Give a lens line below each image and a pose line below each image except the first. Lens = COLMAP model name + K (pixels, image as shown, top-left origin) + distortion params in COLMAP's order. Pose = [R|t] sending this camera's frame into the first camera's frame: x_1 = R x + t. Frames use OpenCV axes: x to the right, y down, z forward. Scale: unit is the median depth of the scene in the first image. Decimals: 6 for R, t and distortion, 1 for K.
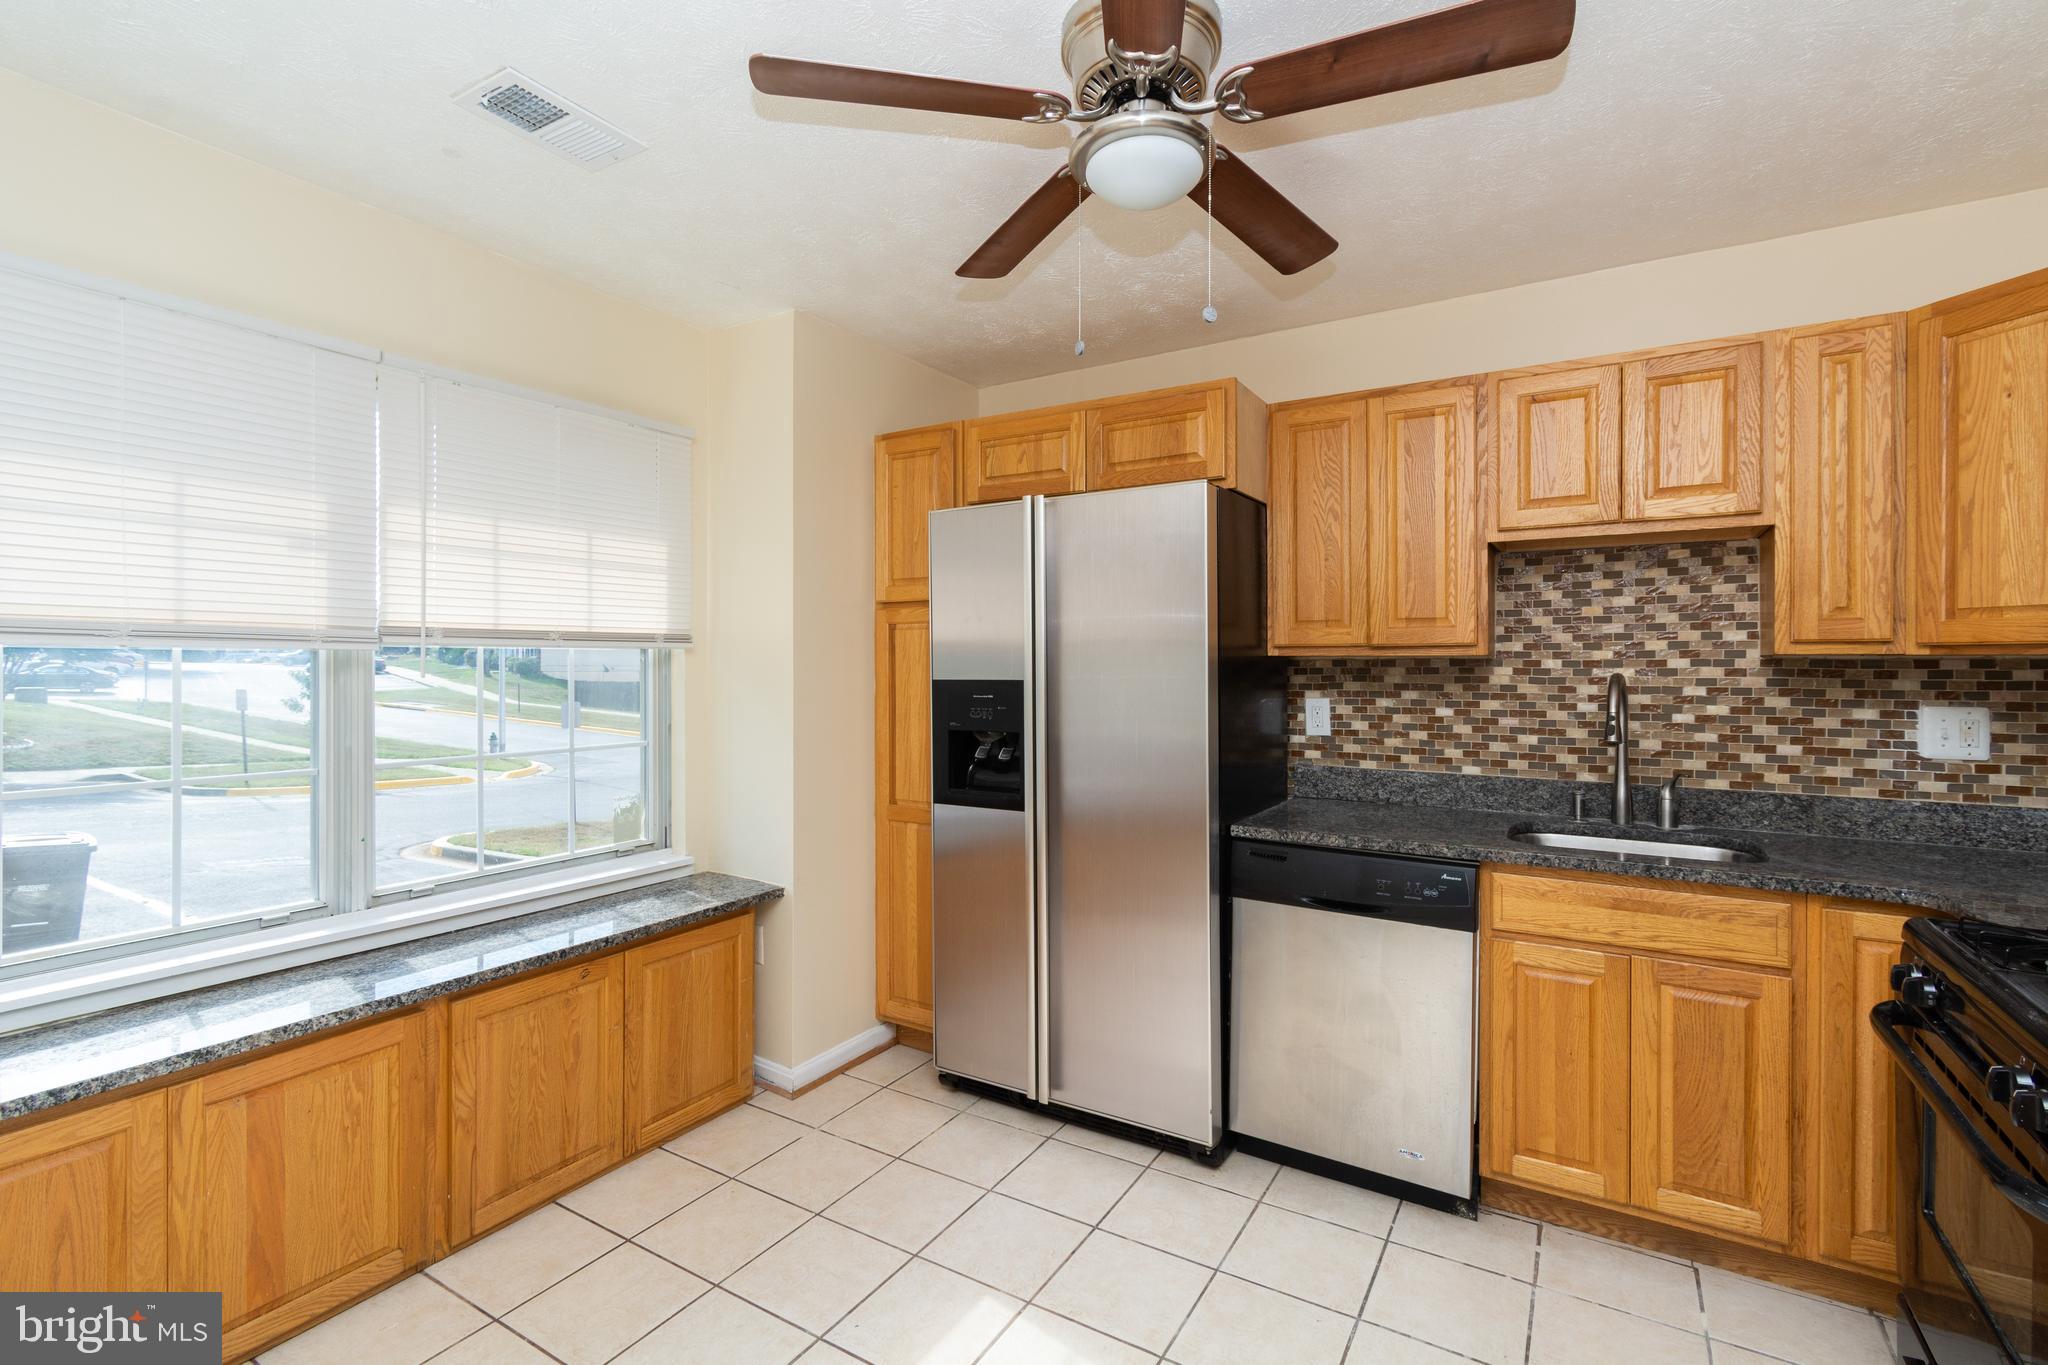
lens RADIAL K [[940.8, 0, 1023.4], [0, 940.8, 669.2], [0, 0, 1]] dist [0.015345, 0.000275]
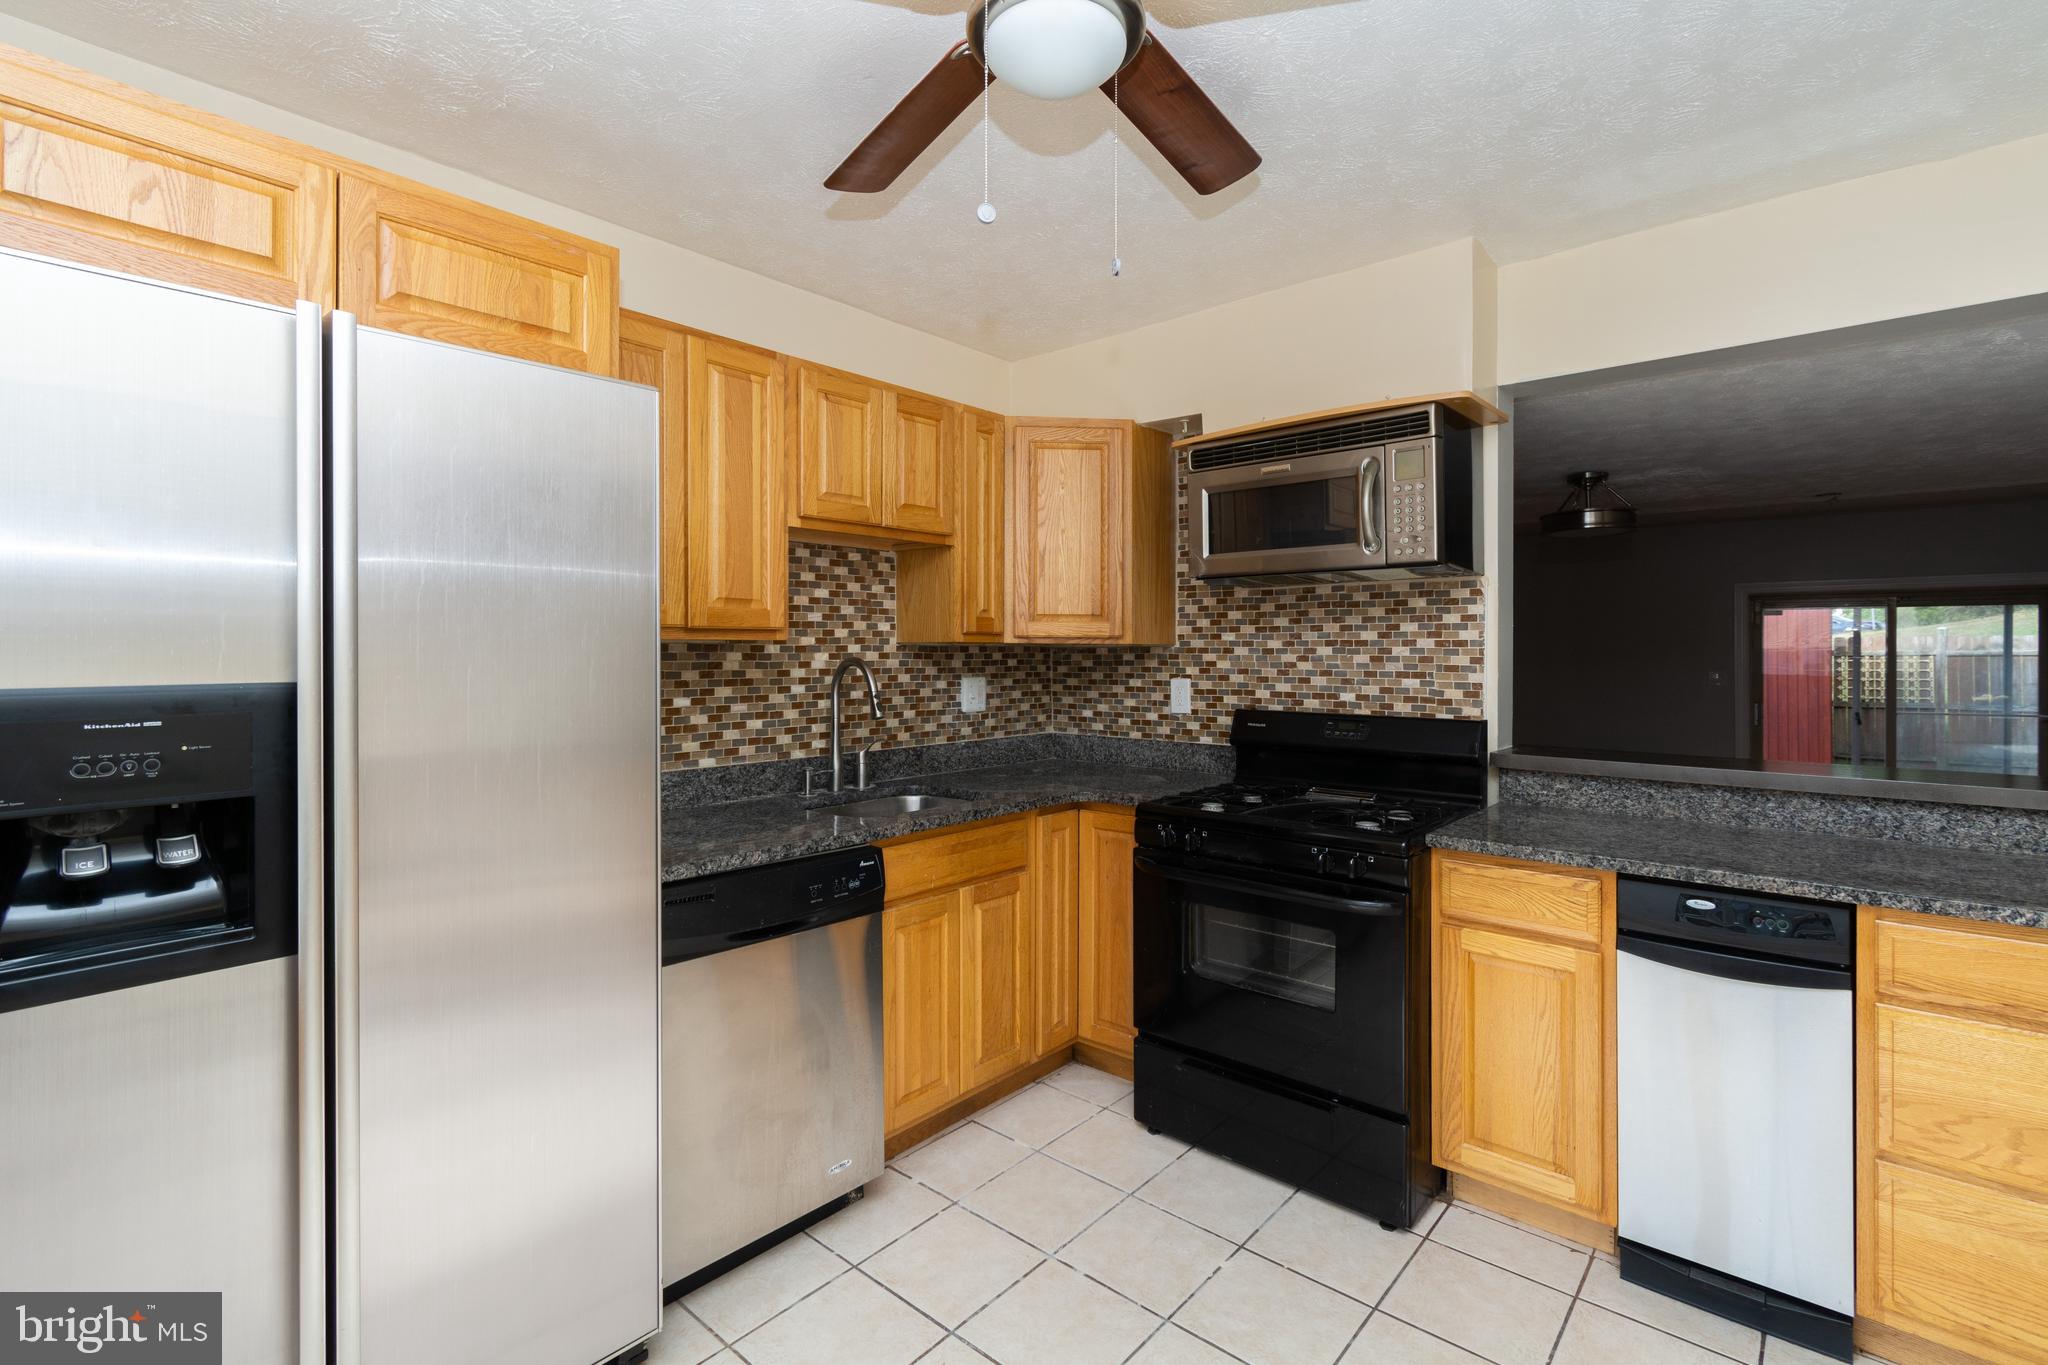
lens RADIAL K [[940.8, 0, 1064.1], [0, 940.8, 647.3], [0, 0, 1]] dist [0.015345, 0.000275]
pose [[0.152089, 0.001649, 0.988365, -0.436947], [0.004045, 0.999989, -0.002291, -0.004044], [-0.988359, 0.004346, 0.152080, 0.560067]]
